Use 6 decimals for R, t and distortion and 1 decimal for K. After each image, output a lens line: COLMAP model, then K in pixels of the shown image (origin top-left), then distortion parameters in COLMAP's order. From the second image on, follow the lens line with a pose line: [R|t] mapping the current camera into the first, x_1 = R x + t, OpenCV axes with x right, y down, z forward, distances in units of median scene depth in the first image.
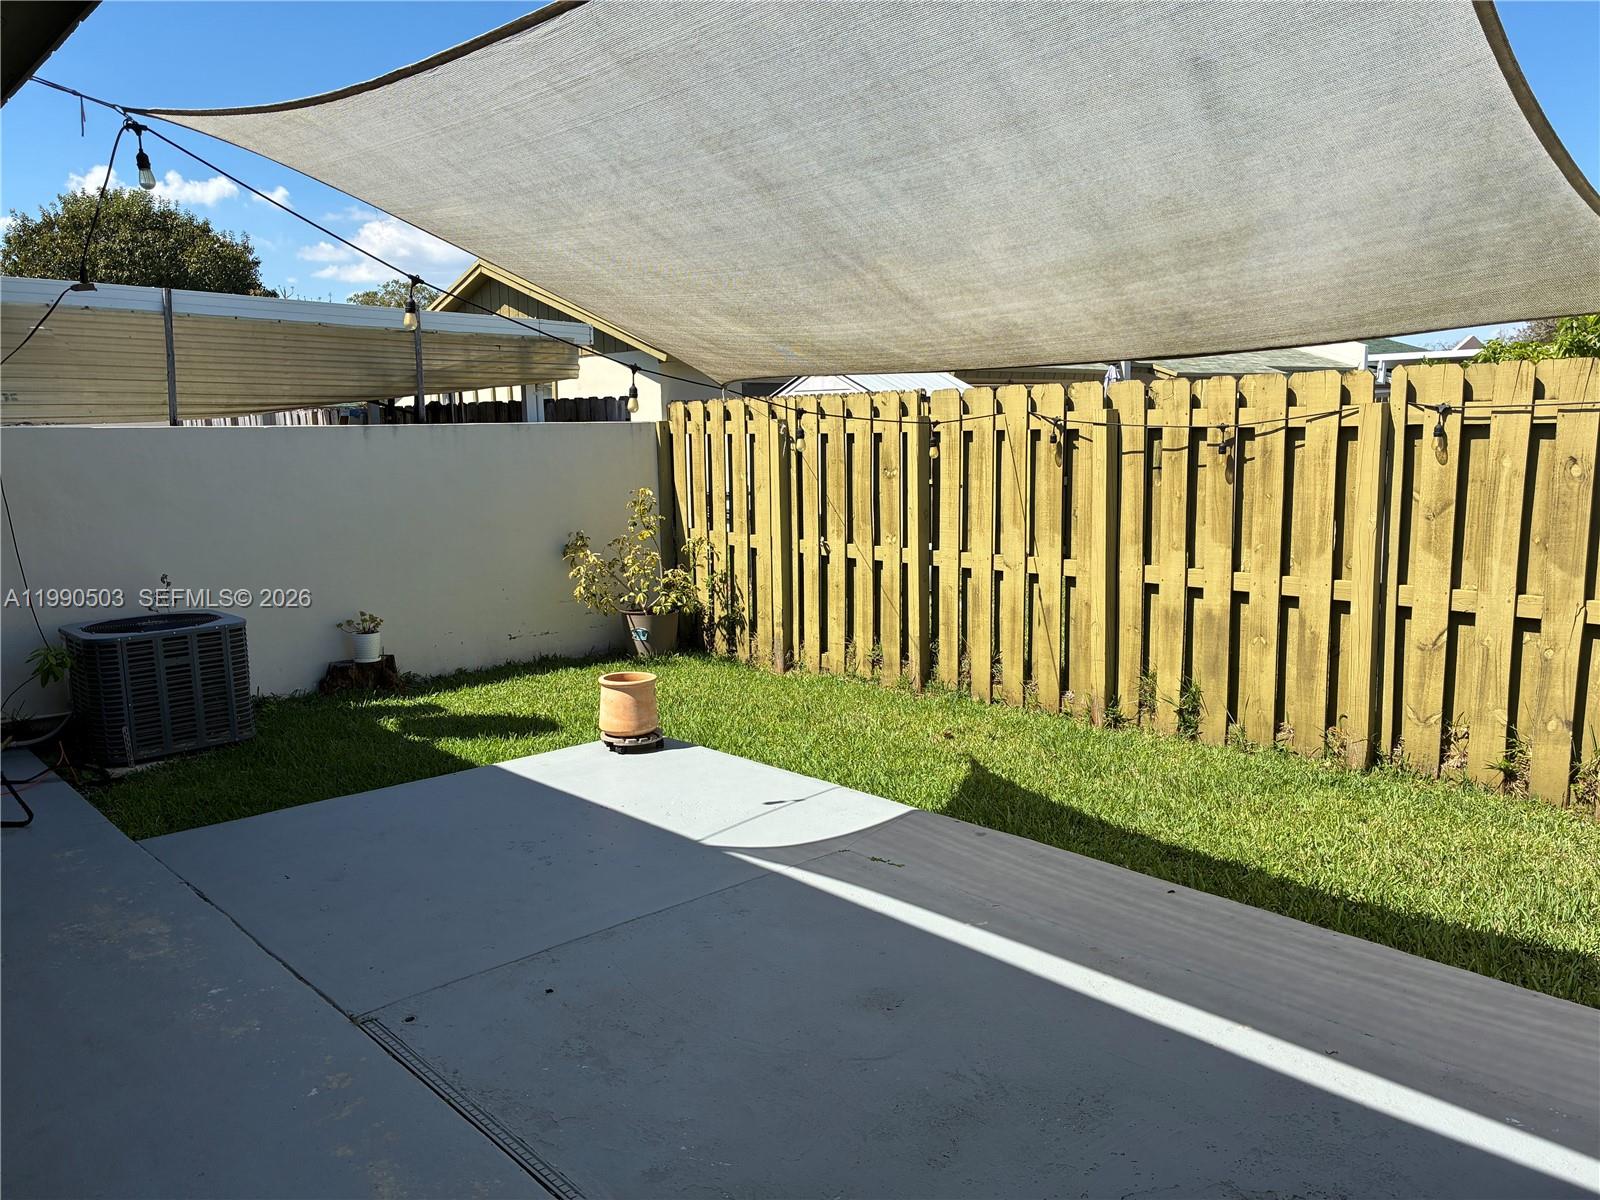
lens RADIAL K [[1205.7, 0, 800.1], [0, 1205.7, 604.6], [0, 0, 1]] dist [0.060303, -0.018392]
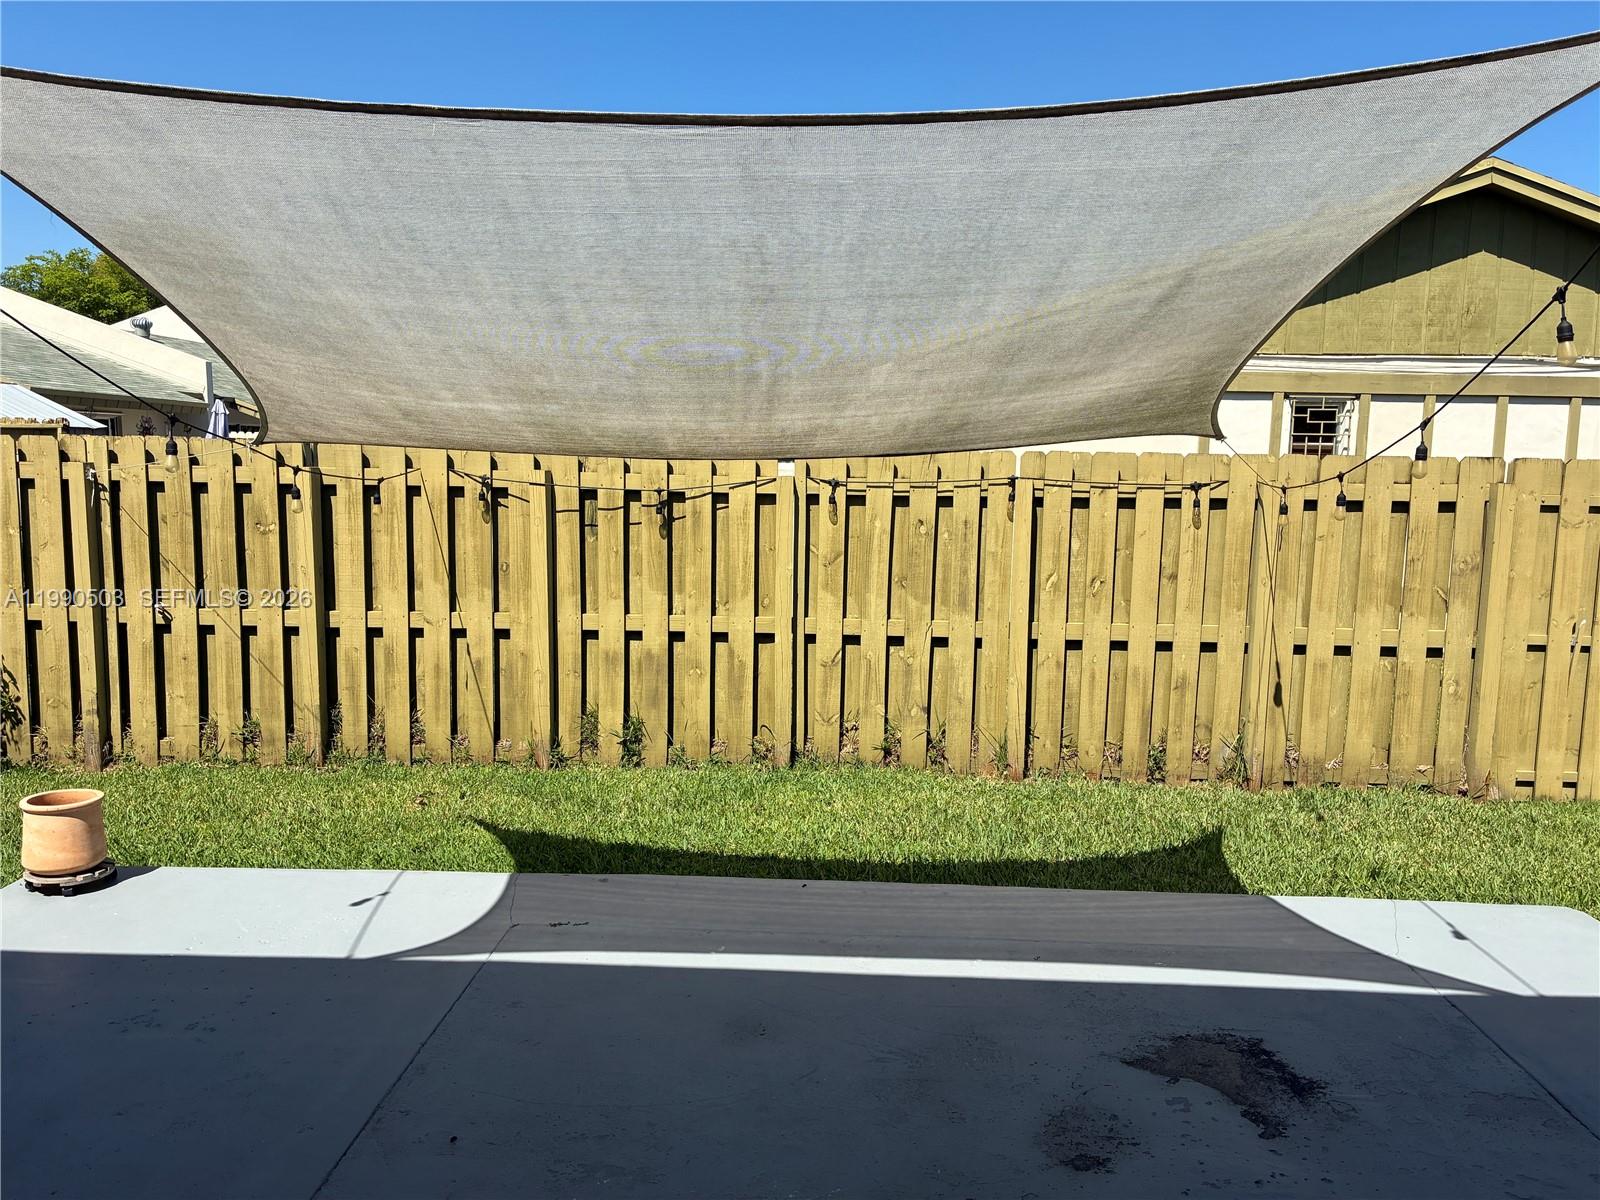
lens RADIAL K [[1205.7, 0, 797.8], [0, 1205.7, 597.0], [0, 0, 1]] dist [0.060303, -0.018392]
pose [[0.712215, -0.053397, 0.699927, -0.357505], [0.076803, 0.997044, -0.002087, -0.031928], [-0.697747, 0.055243, 0.714211, 0.091145]]
